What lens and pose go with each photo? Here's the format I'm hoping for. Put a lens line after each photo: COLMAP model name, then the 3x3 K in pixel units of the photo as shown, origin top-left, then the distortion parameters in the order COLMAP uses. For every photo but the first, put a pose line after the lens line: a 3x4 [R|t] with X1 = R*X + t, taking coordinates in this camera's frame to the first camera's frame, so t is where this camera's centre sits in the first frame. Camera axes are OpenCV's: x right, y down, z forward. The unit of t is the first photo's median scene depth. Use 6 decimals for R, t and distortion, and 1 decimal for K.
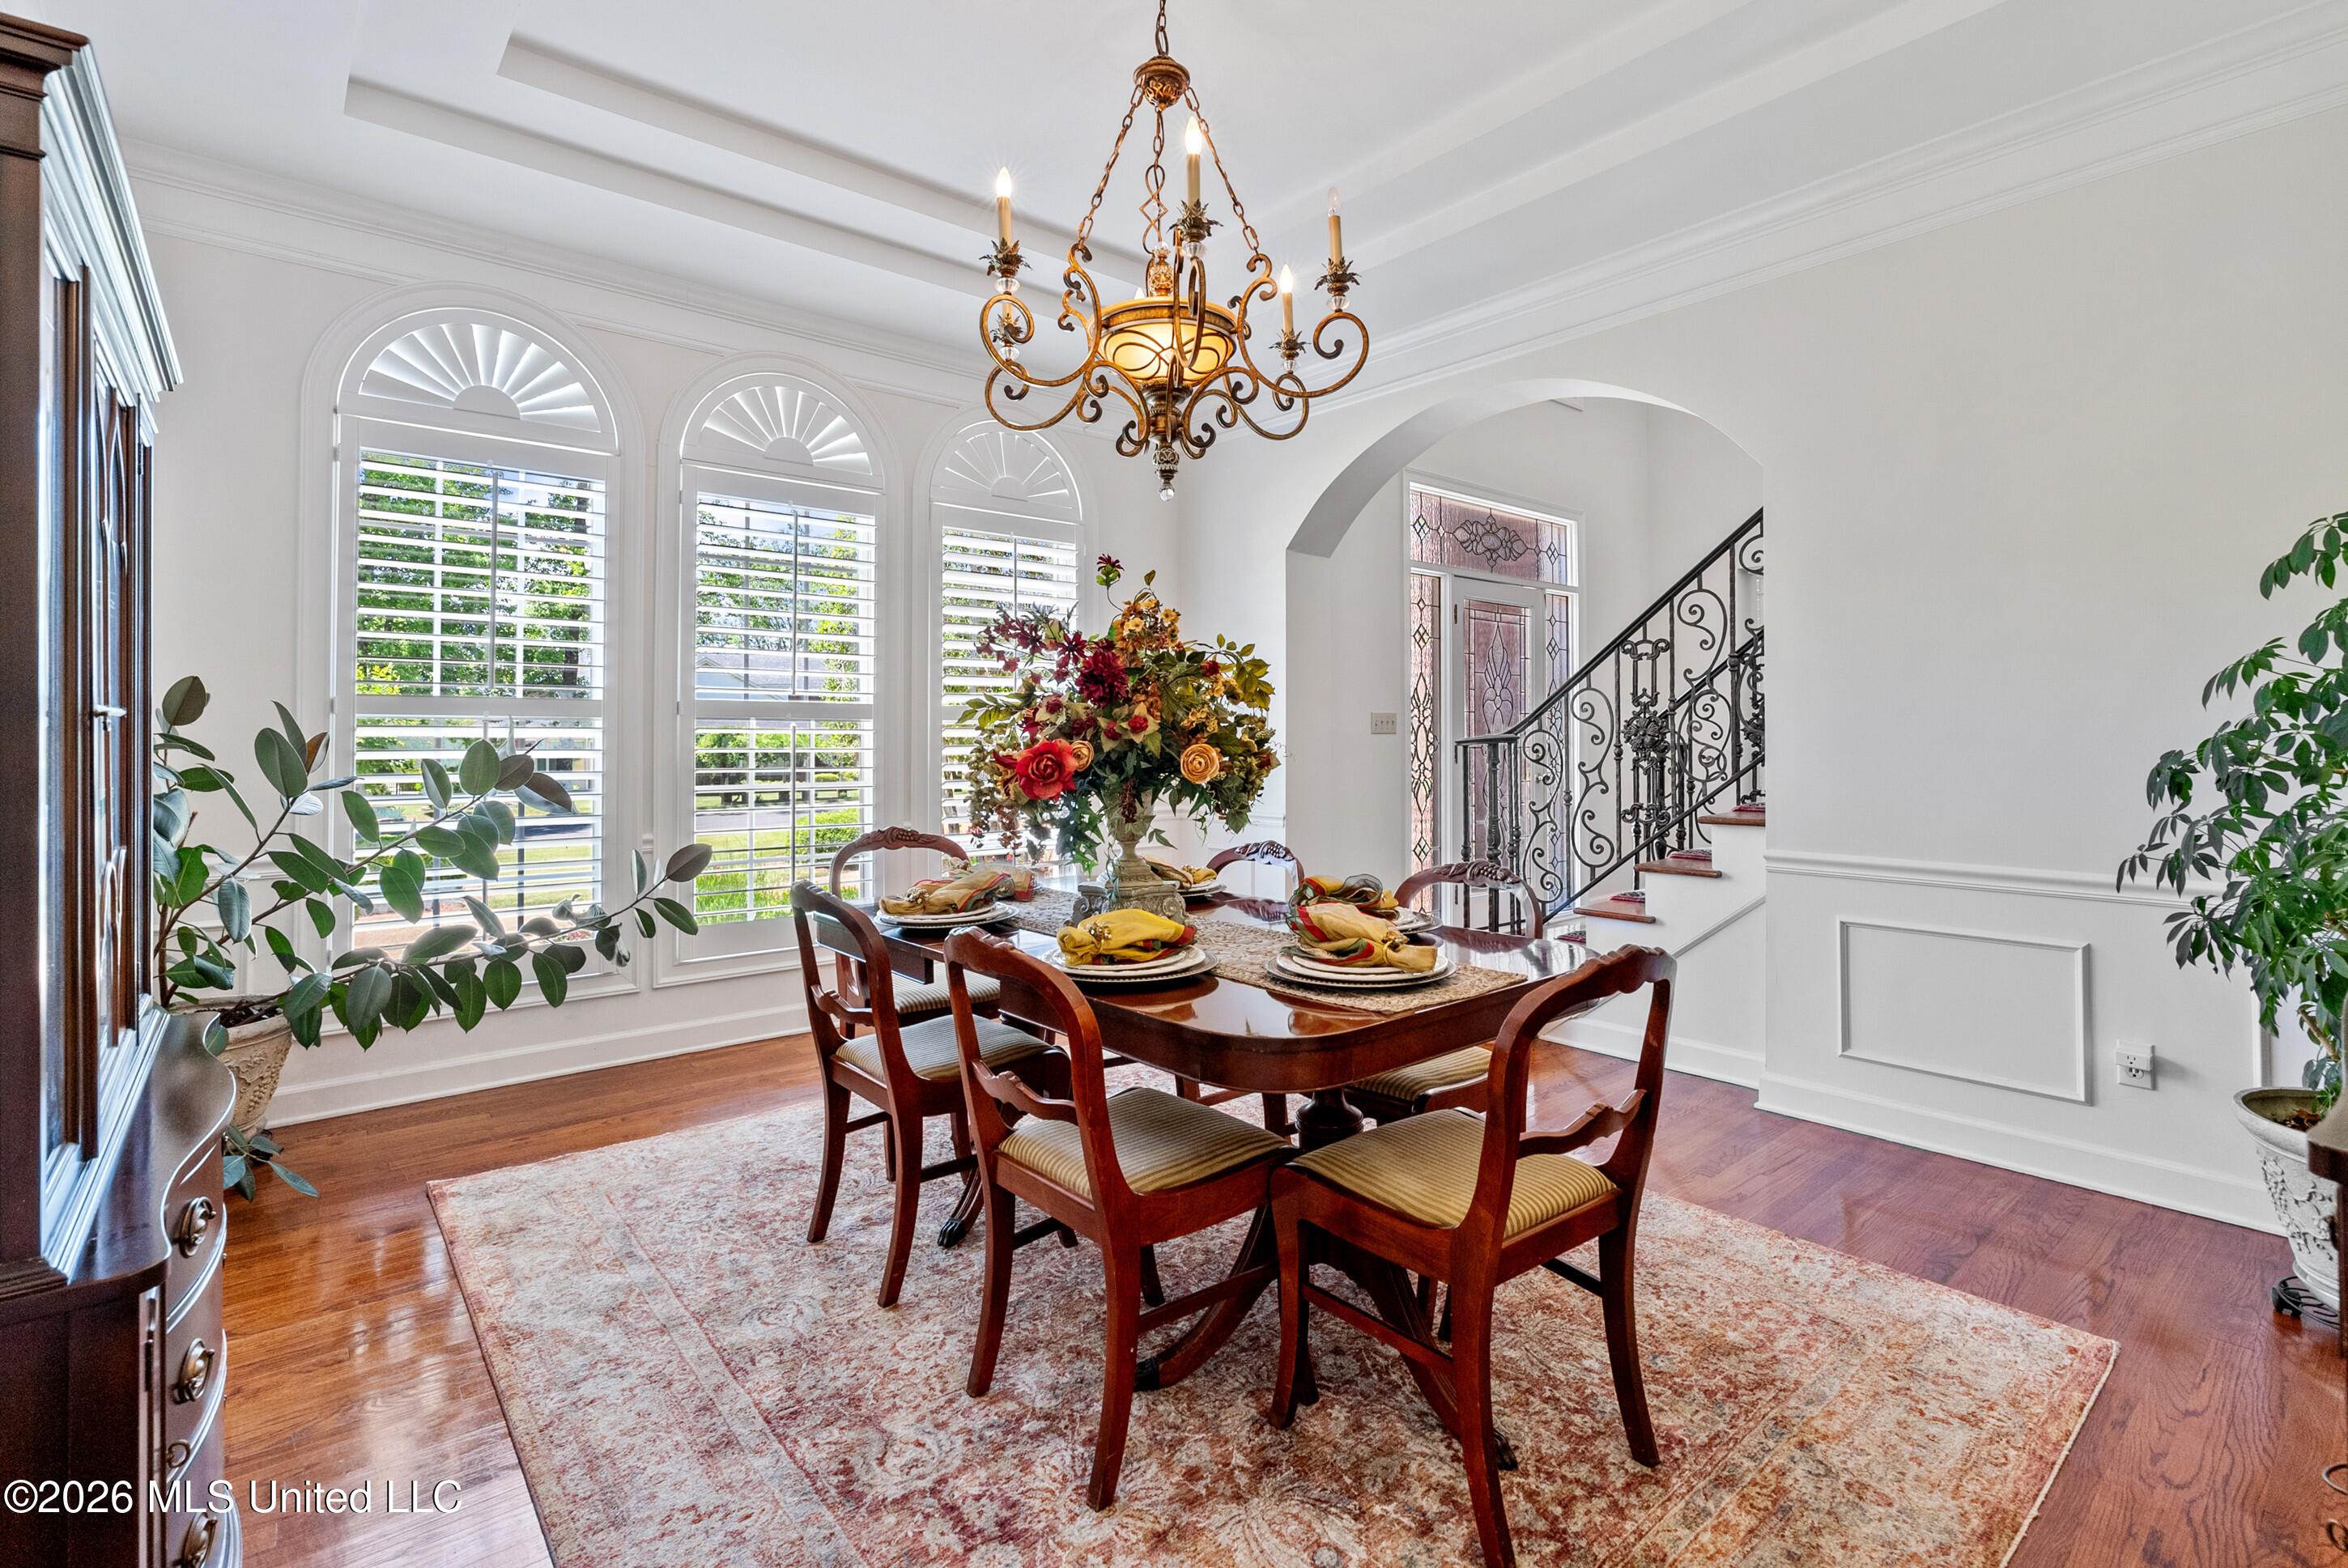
lens RADIAL K [[1068.5, 0, 1171.2], [0, 1068.5, 721.2], [0, 0, 1]] dist [-0.000518, -0.000160]
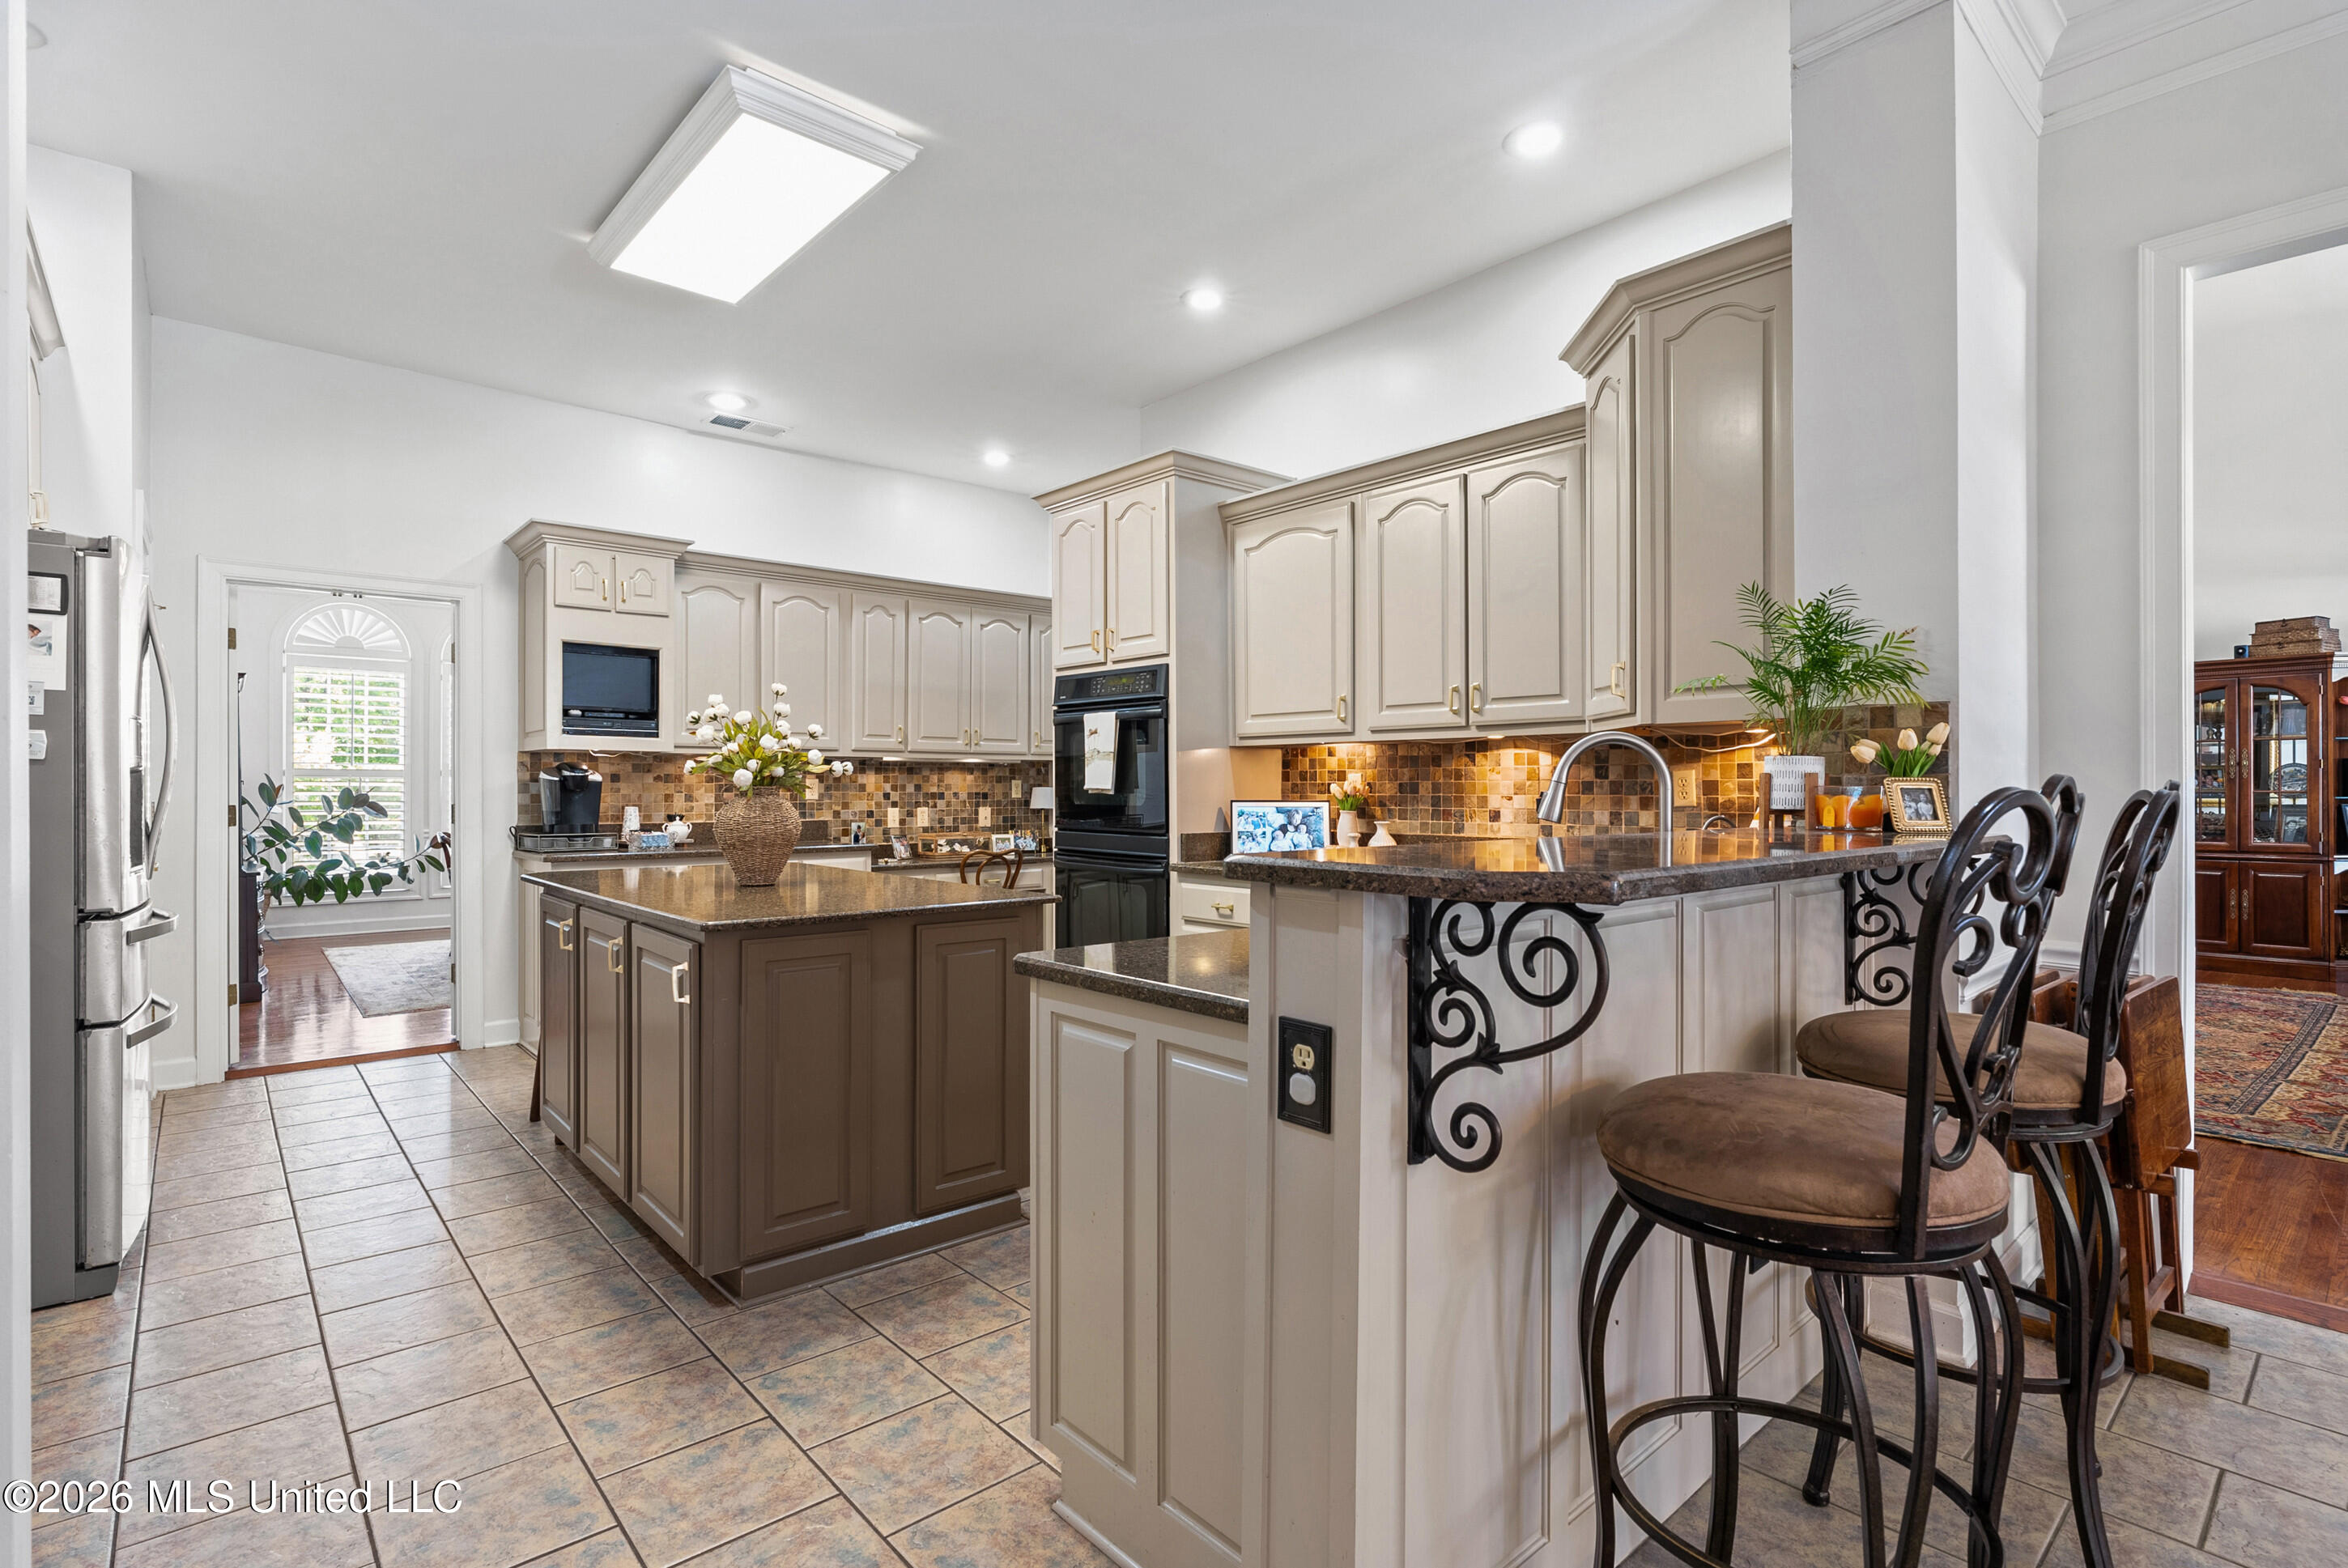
lens RADIAL K [[1119.9, 0, 1174.0], [0, 1119.9, 789.8], [0, 0, 1]] dist [-0.000525, 0.000078]
pose [[0.999852, -0.000535, 0.017211, 1.207950], [0.000338, 0.999935, 0.011426, -0.004898], [-0.017216, -0.011419, 0.999787, -1.598810]]
